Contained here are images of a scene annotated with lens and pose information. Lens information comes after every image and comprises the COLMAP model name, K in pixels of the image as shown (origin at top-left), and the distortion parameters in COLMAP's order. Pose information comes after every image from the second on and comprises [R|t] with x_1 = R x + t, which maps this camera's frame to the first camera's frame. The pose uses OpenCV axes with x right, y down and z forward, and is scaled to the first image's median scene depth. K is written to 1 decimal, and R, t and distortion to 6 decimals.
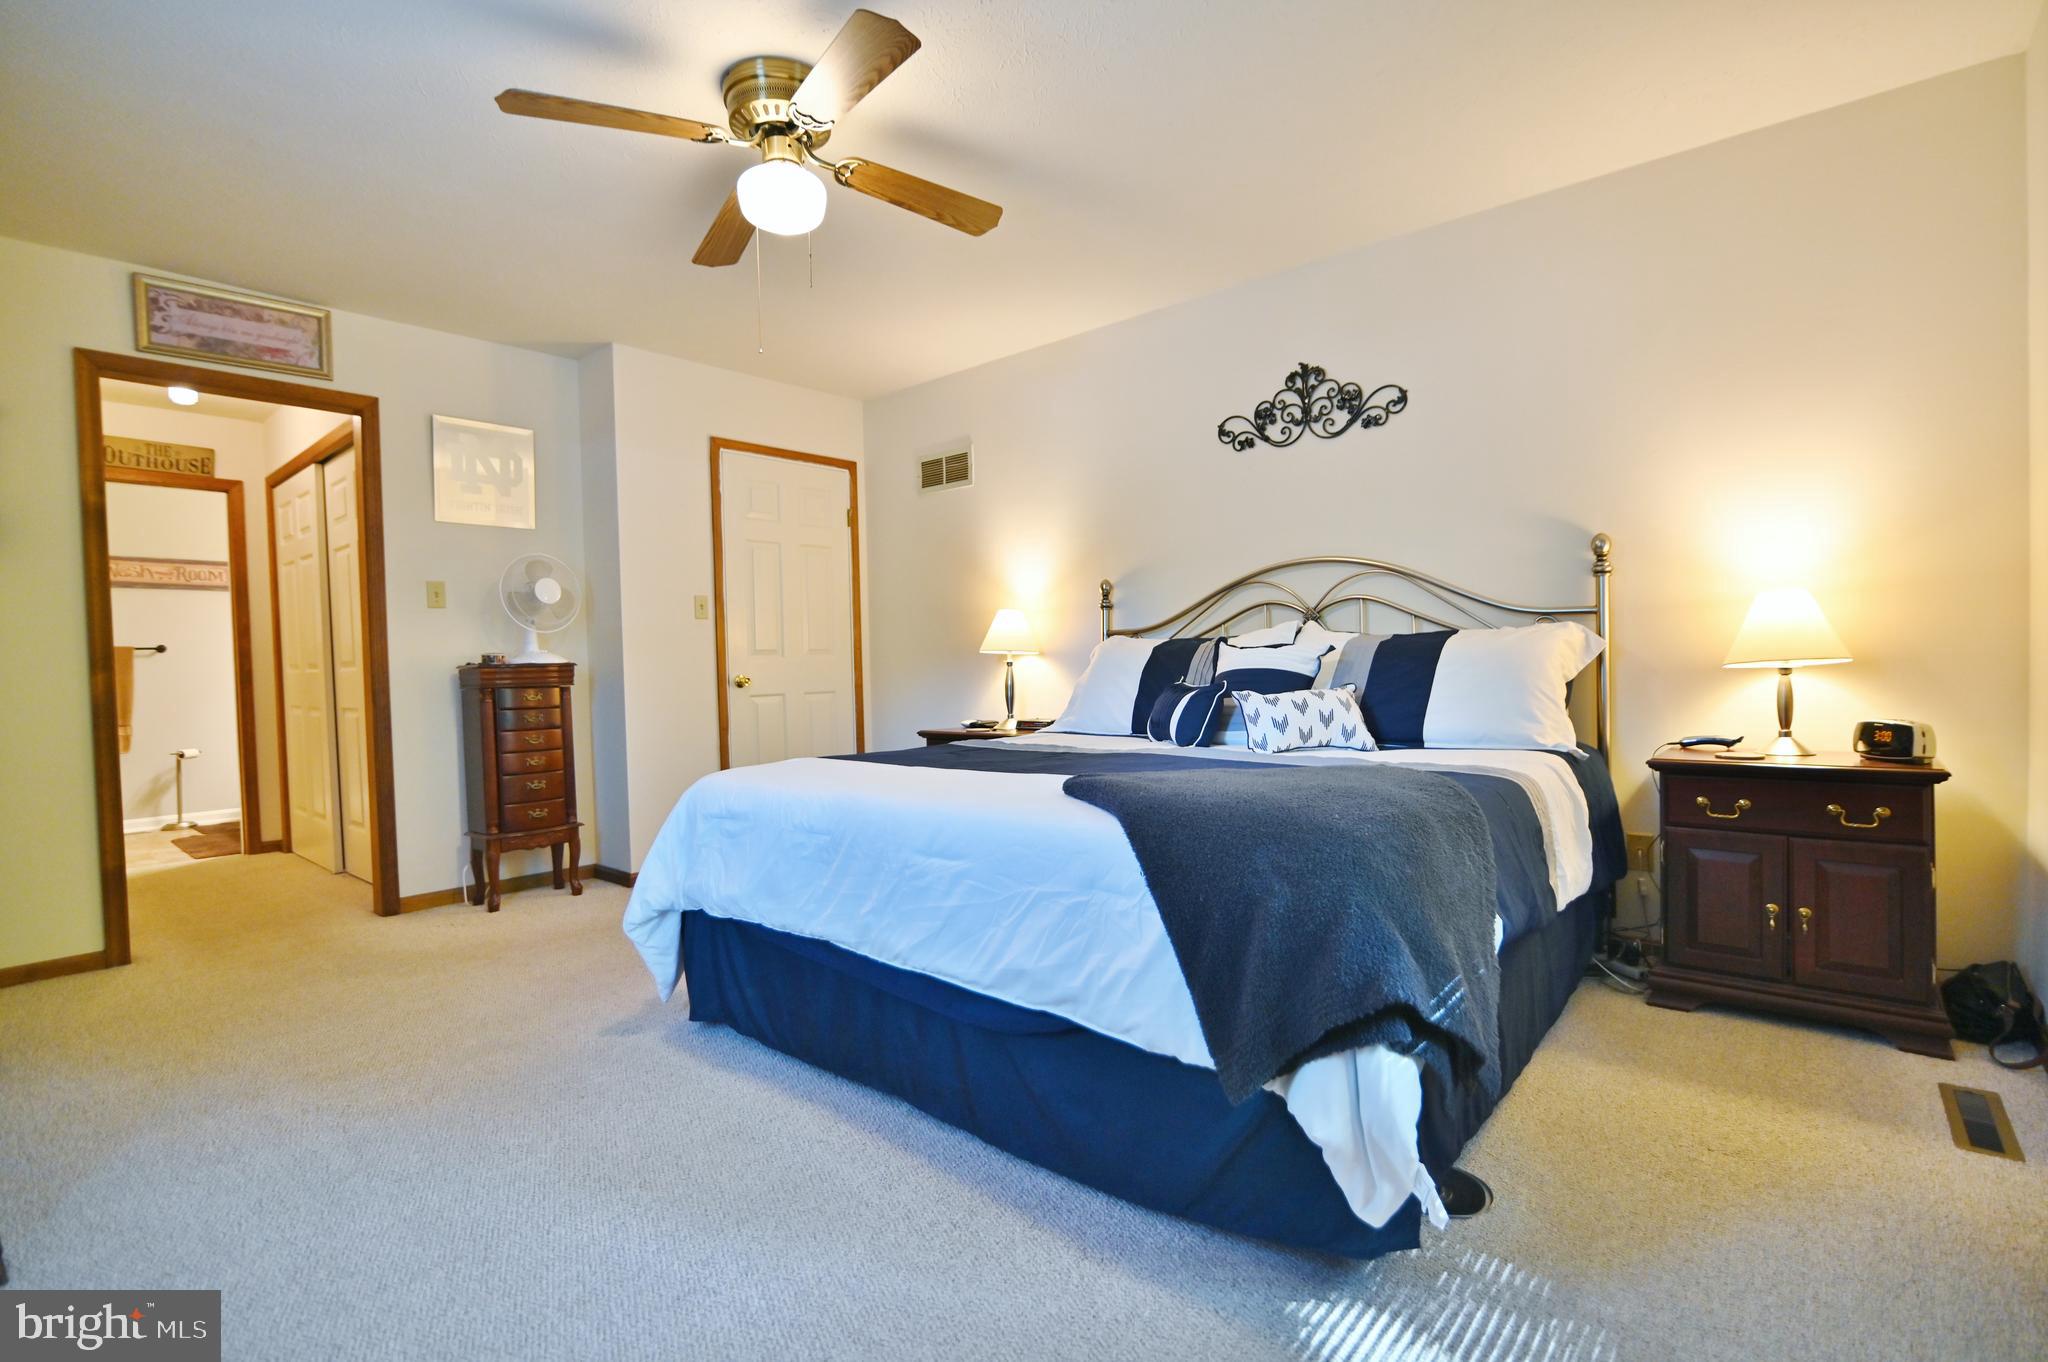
lens RADIAL K [[936.9, 0, 1033.6], [0, 936.9, 681.9], [0, 0, 1]] dist [-0.021847, 0.000773]
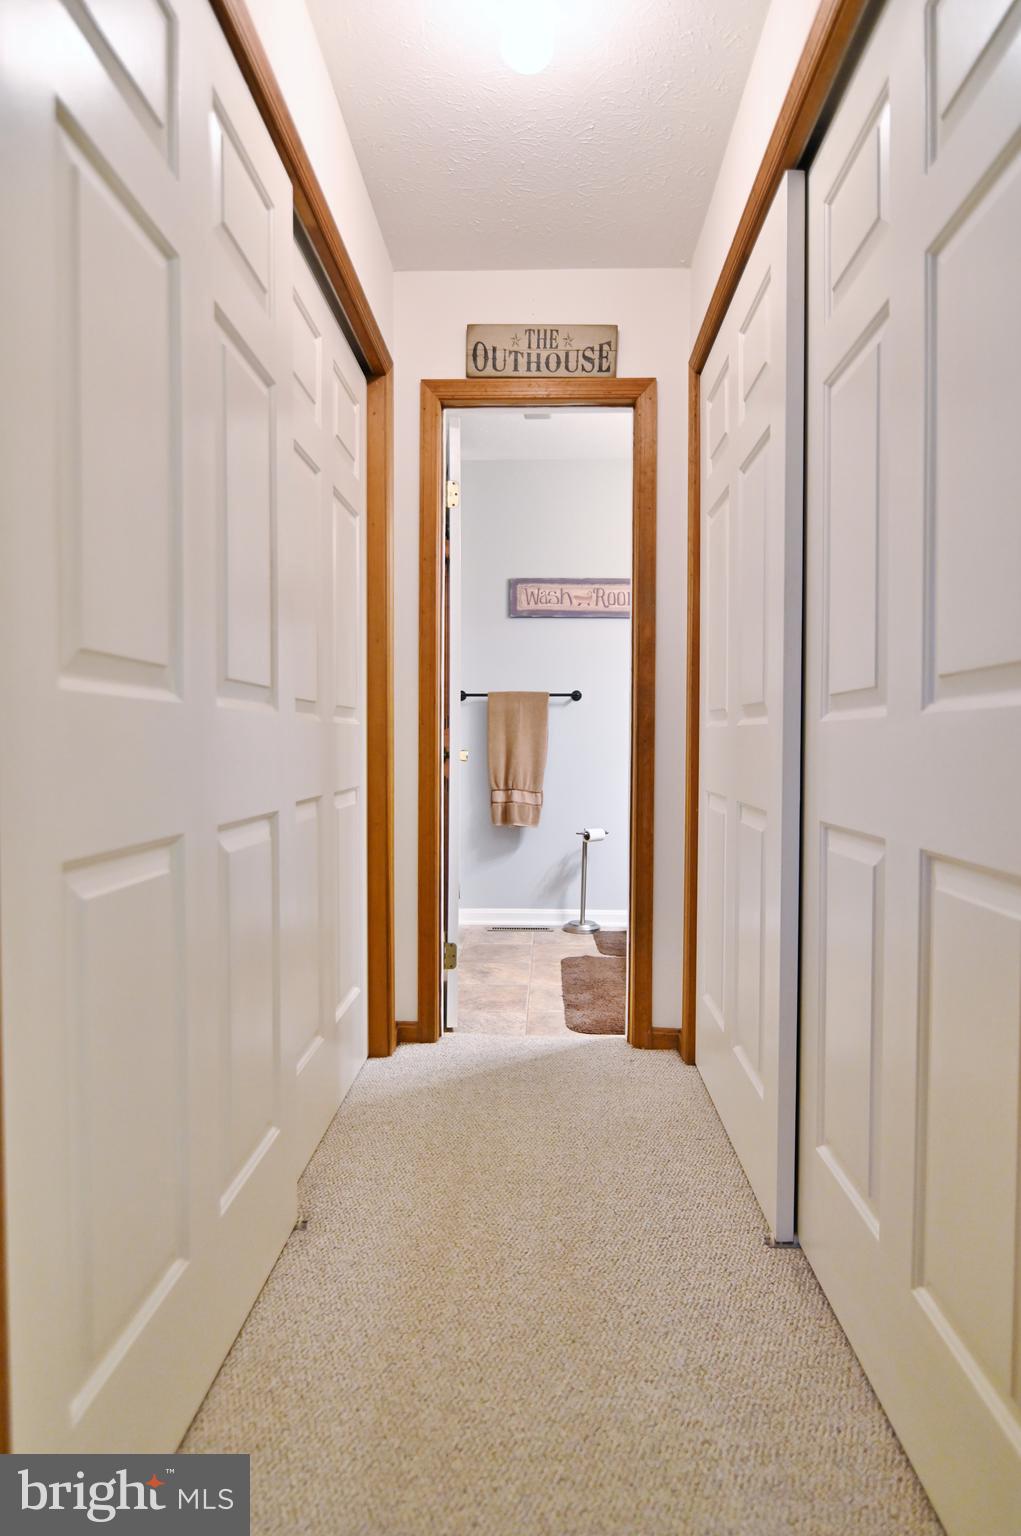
lens RADIAL K [[853.9, 0, 516.0], [0, 853.9, 763.0], [0, 0, 1]] dist [0.000611, 0.002013]
pose [[0.618175, 0.054579, -0.784143, -0.489204], [-0.045061, 0.998407, 0.033969, -0.001664], [0.784748, 0.014336, 0.619650, 0.610629]]
